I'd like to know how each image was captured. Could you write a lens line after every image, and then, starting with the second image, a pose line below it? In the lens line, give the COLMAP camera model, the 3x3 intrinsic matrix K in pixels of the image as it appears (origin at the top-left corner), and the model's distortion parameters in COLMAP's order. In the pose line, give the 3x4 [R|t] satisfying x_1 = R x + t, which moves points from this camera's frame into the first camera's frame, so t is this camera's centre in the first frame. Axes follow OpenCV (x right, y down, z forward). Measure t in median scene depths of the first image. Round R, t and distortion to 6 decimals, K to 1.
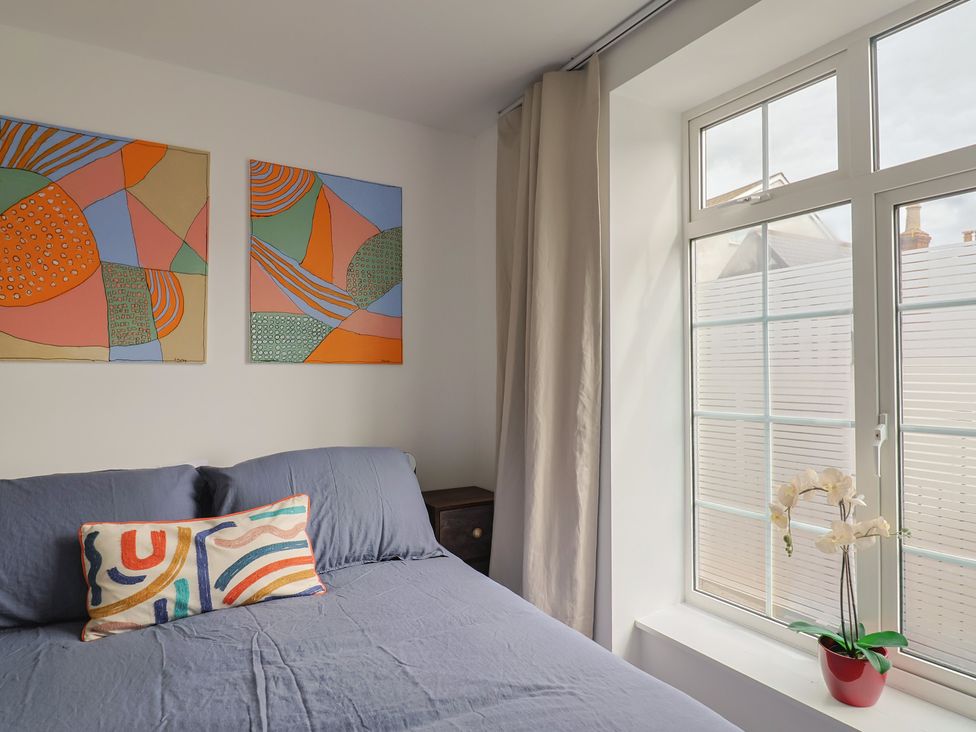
lens RADIAL K [[584.1, 0, 491.6], [0, 584.1, 363.4], [0, 0, 1]] dist [0.002608, -0.013915]
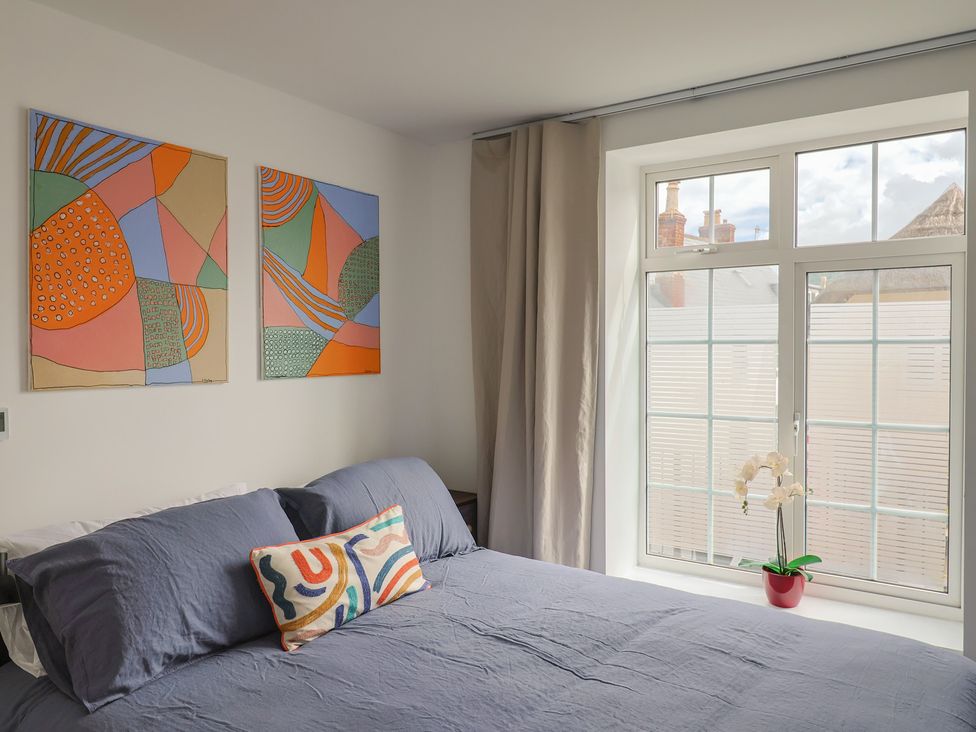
lens RADIAL K [[703.3, 0, 516.2], [0, 703.3, 366.2], [0, 0, 1]] dist [0.006776, 0.000247]
pose [[0.907365, -0.012551, 0.420155, -0.626978], [-0.006129, 0.999053, 0.043082, -0.091117], [-0.420298, -0.041666, 0.906429, -0.273998]]
